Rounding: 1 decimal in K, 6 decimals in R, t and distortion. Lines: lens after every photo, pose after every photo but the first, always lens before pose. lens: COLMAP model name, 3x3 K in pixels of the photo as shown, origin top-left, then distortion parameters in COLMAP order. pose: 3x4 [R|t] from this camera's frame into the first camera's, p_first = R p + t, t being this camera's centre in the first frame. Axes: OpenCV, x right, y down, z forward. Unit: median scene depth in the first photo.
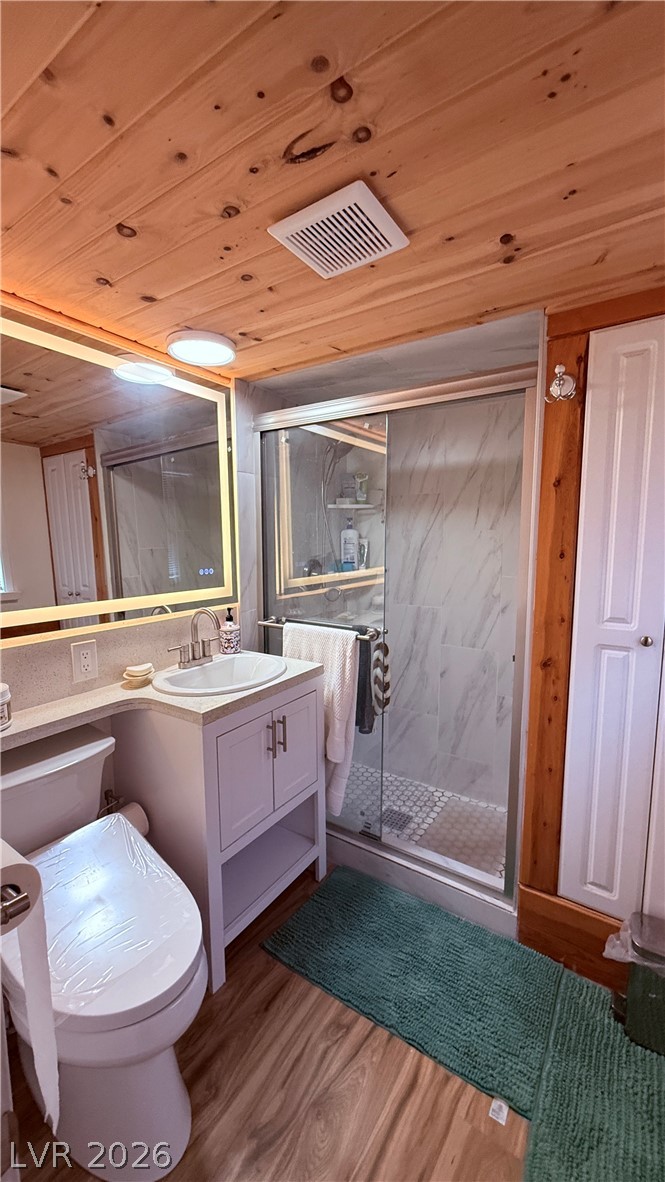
lens RADIAL K [[466.8, 0, 332.0], [0, 466.8, 595.9], [0, 0, 1]] dist [-0.002790, 0.000698]
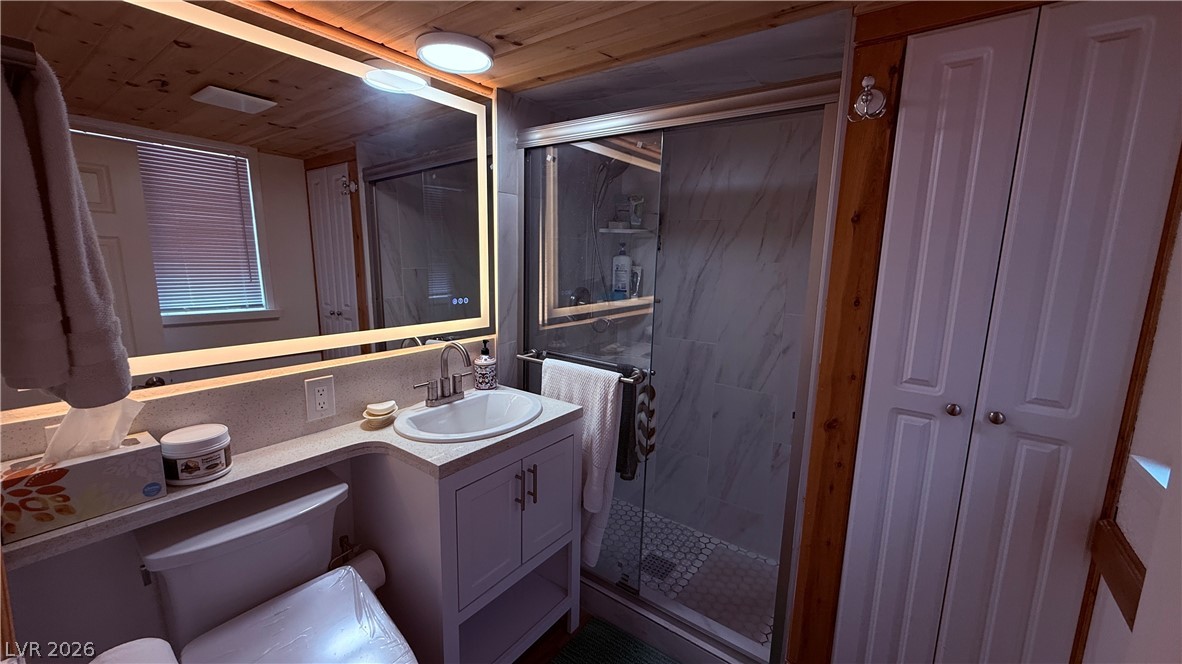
lens RADIAL K [[466.8, 0, 589.4], [0, 466.8, 331.9], [0, 0, 1]] dist [-0.002790, 0.000698]
pose [[0.998193, 0.037217, -0.047185, 0.033301], [-0.035242, 0.998495, 0.042015, -0.040836], [0.048678, -0.040276, 0.998002, 0.089489]]
